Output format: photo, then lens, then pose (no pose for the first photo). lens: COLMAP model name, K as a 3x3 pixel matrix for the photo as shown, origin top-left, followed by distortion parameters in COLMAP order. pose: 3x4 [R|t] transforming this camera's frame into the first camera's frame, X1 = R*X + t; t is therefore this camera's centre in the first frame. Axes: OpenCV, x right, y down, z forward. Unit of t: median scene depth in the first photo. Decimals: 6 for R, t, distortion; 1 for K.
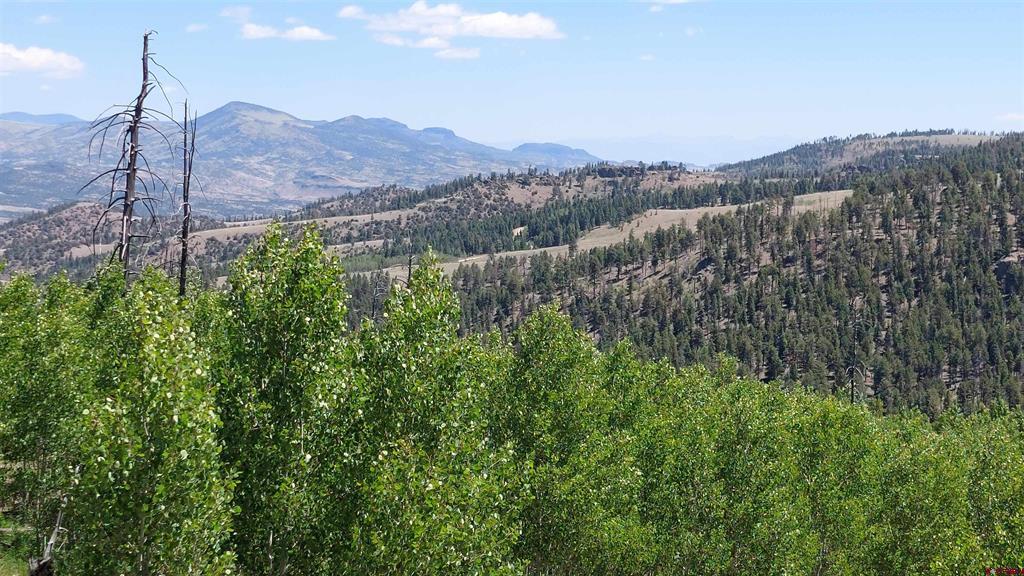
lens RADIAL K [[709.8, 0, 510.4], [0, 709.8, 304.6], [0, 0, 1]] dist [0.046735, -0.057270]
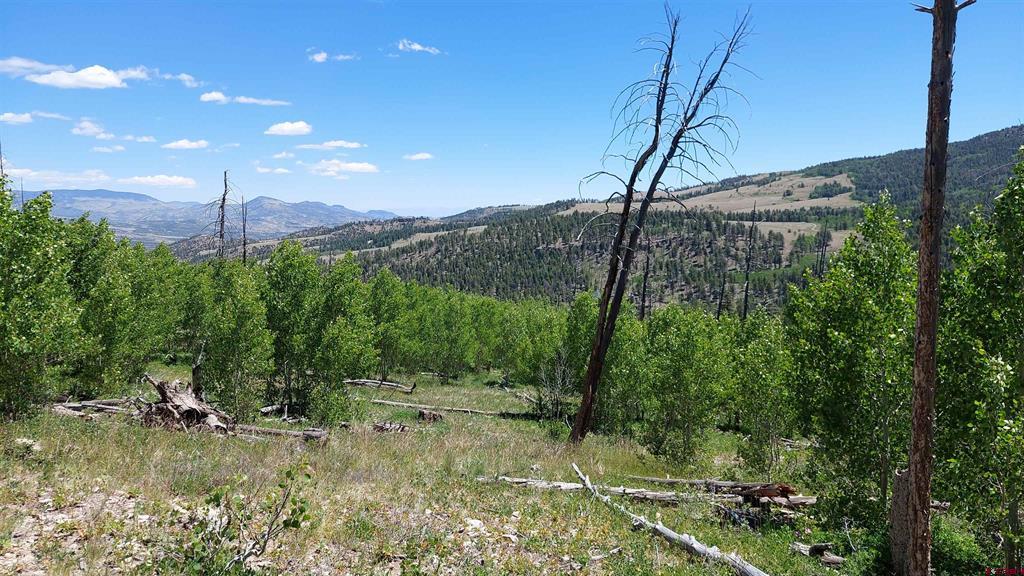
lens RADIAL K [[709.8, 0, 510.4], [0, 709.8, 304.6], [0, 0, 1]] dist [0.046735, -0.057270]
pose [[0.968039, -0.043337, 0.247026, -0.153512], [0.056517, 0.997318, -0.046511, 0.300400], [-0.244348, 0.058985, 0.967892, -1.801939]]
